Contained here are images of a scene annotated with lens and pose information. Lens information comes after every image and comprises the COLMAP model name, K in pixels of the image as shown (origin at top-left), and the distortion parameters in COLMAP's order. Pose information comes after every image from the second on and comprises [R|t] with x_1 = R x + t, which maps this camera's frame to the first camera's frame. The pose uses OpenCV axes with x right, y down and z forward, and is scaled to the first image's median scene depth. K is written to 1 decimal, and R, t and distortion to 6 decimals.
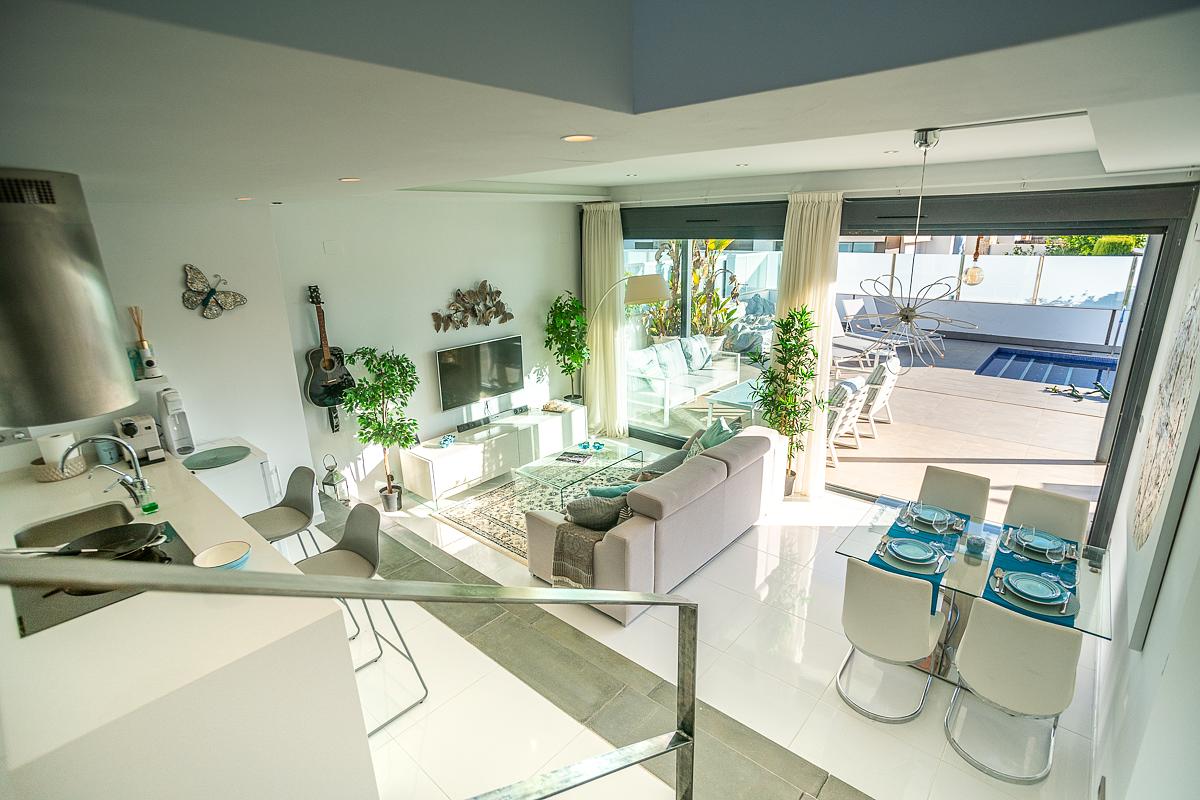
lens RADIAL K [[576.4, 0, 606.3], [0, 576.4, 398.5], [0, 0, 1]] dist [-0.044880, 0.016436]
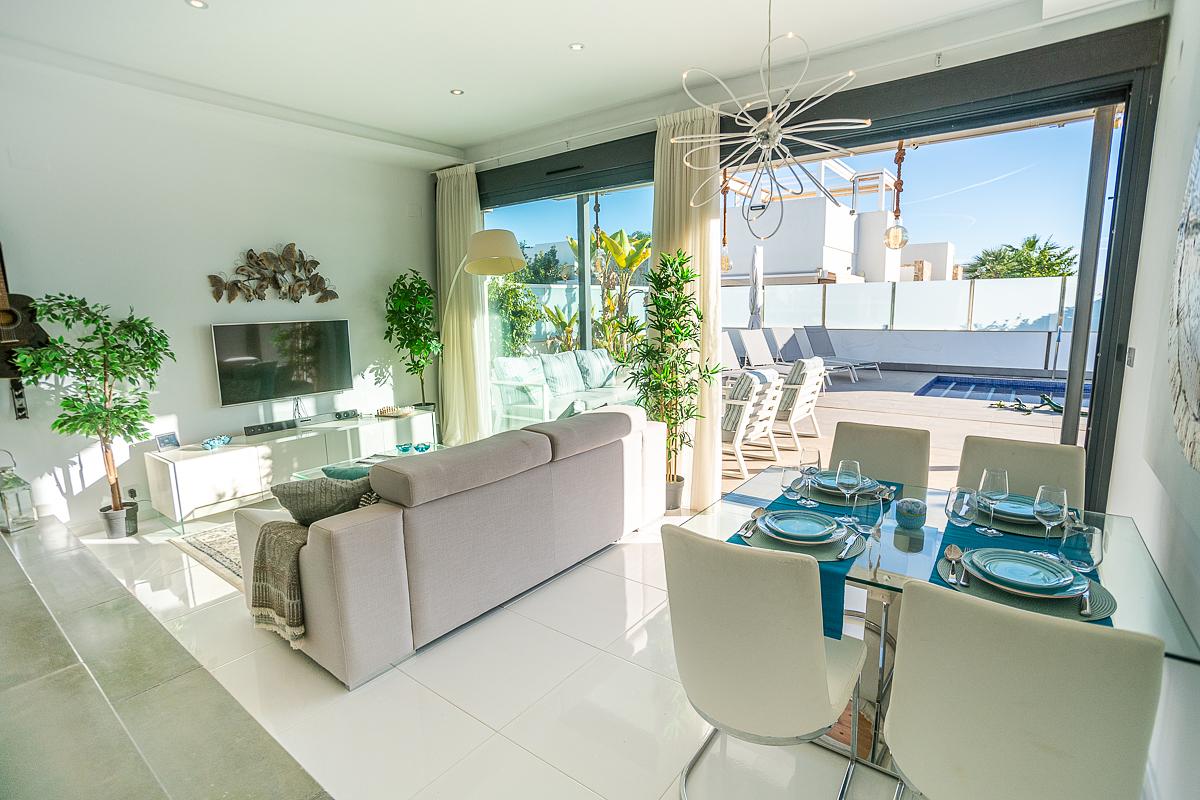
lens RADIAL K [[576.4, 0, 597.7], [0, 576.4, 396.3], [0, 0, 1]] dist [-0.044880, 0.016436]
pose [[0.998003, -0.007305, 0.062742, 0.176501], [0.015278, 0.991714, -0.127551, 0.122426], [-0.061291, 0.128255, 0.989846, 0.254669]]
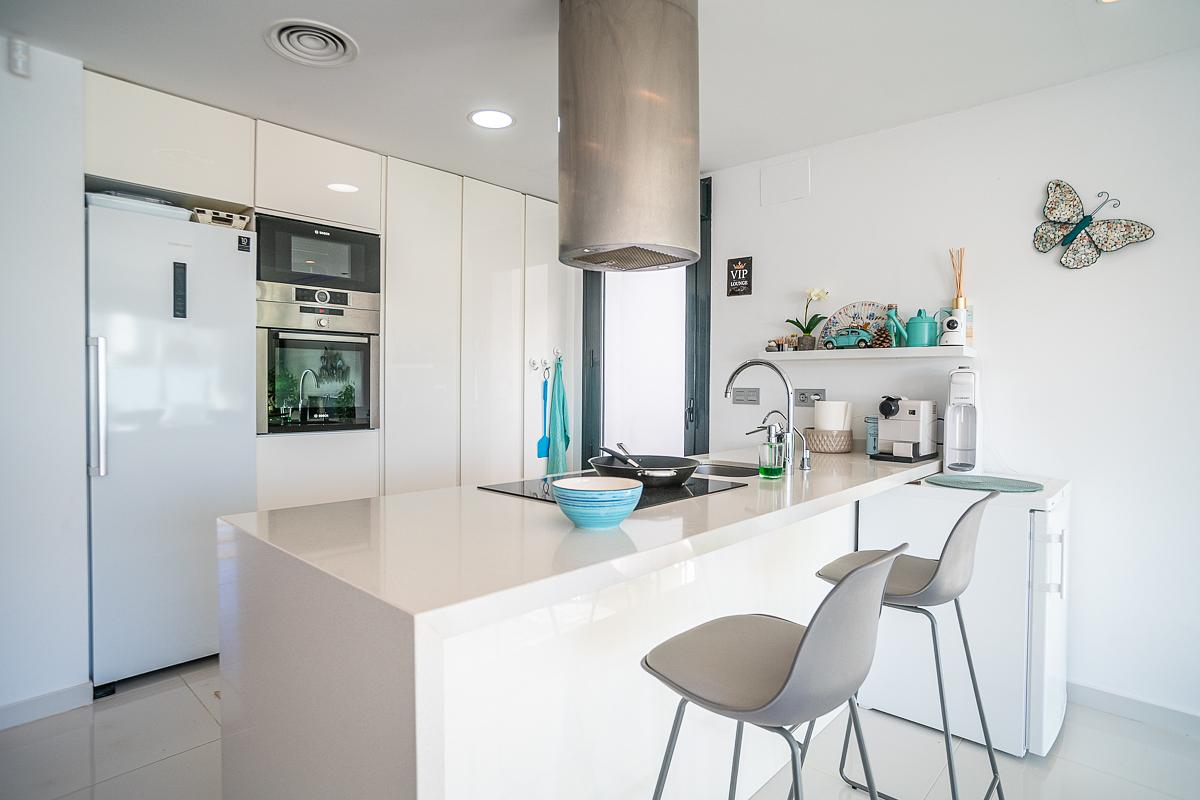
lens RADIAL K [[609.8, 0, 590.8], [0, 609.8, 395.4], [0, 0, 1]] dist [-0.030833, 0.001188]
pose [[-0.045732, 0.041088, -0.998108, -0.035356], [-0.285666, 0.956891, 0.052480, 0.064913], [0.957238, 0.287525, -0.032023, 0.390453]]
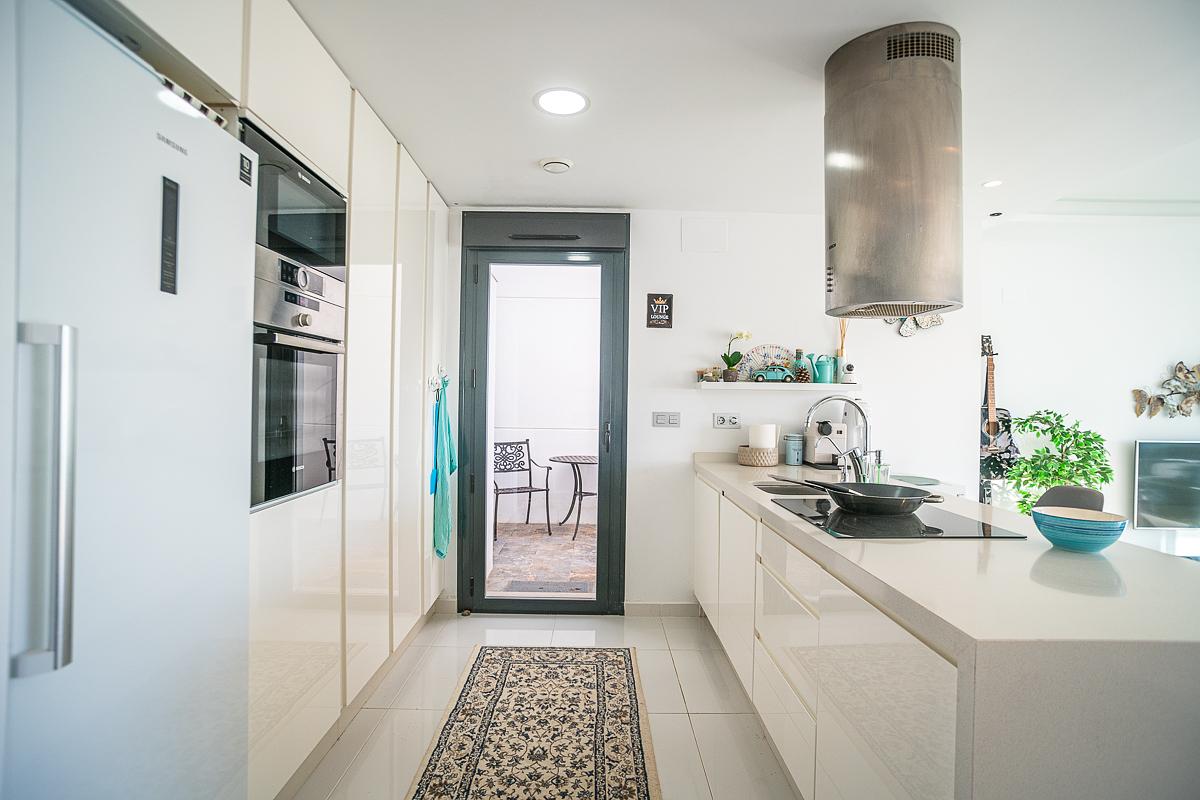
lens RADIAL K [[576.4, 0, 590.7], [0, 576.4, 401.5], [0, 0, 1]] dist [-0.044880, 0.016436]
pose [[0.646307, 0.036684, -0.762195, -0.217427], [-0.241238, 0.957439, -0.158478, 0.155072], [0.723941, 0.286296, 0.627649, 0.054785]]
